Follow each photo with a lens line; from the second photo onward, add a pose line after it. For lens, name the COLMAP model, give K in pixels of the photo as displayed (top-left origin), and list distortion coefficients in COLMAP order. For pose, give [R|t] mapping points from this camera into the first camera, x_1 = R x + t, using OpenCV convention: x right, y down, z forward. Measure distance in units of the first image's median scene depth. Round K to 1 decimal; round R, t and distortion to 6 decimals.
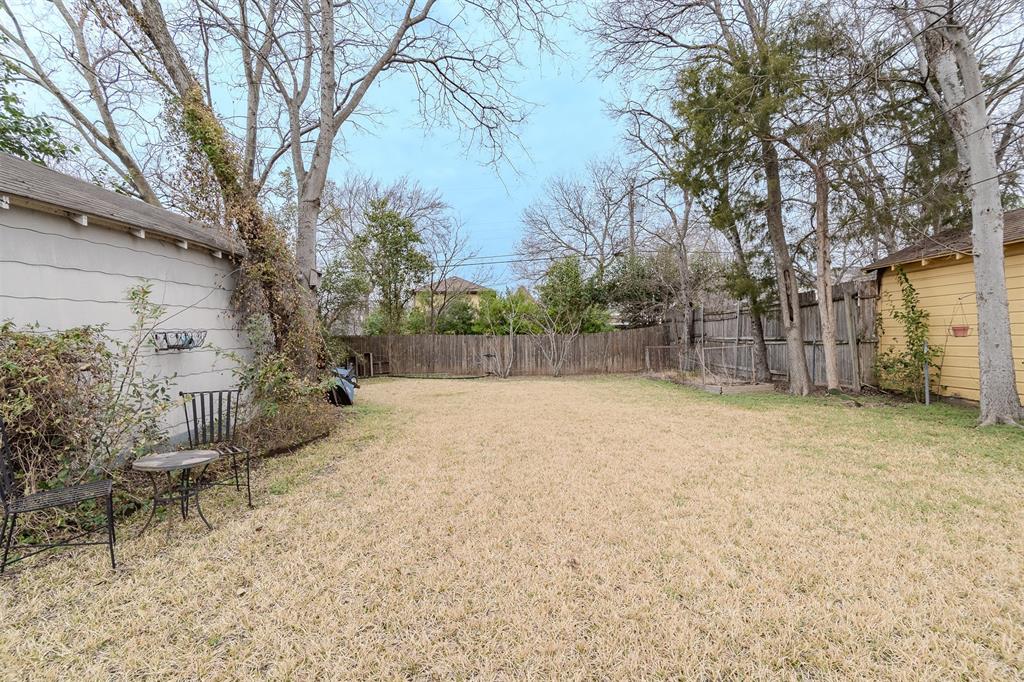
lens RADIAL K [[444.6, 0, 512.6], [0, 444.6, 344.3], [0, 0, 1]] dist [-0.000098, -0.000829]
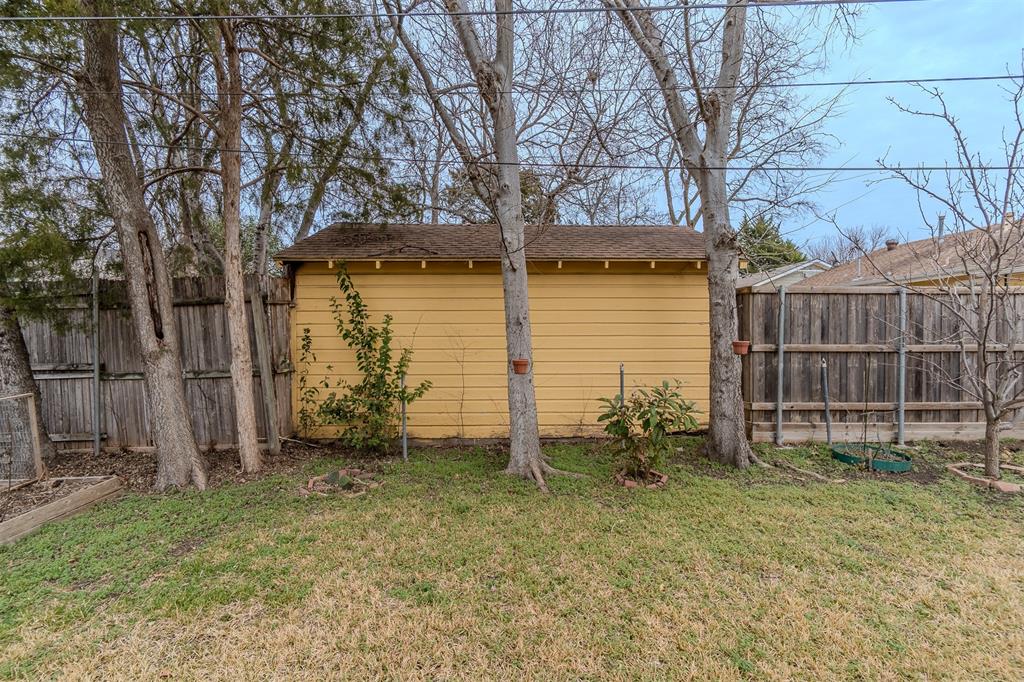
lens RADIAL K [[444.6, 0, 512.6], [0, 444.6, 344.3], [0, 0, 1]] dist [-0.000098, -0.000829]
pose [[0.024668, -0.024571, 0.999394, 0.163514], [0.017789, 0.999550, 0.024136, -0.056367], [-0.999537, 0.017183, 0.025094, 0.655809]]
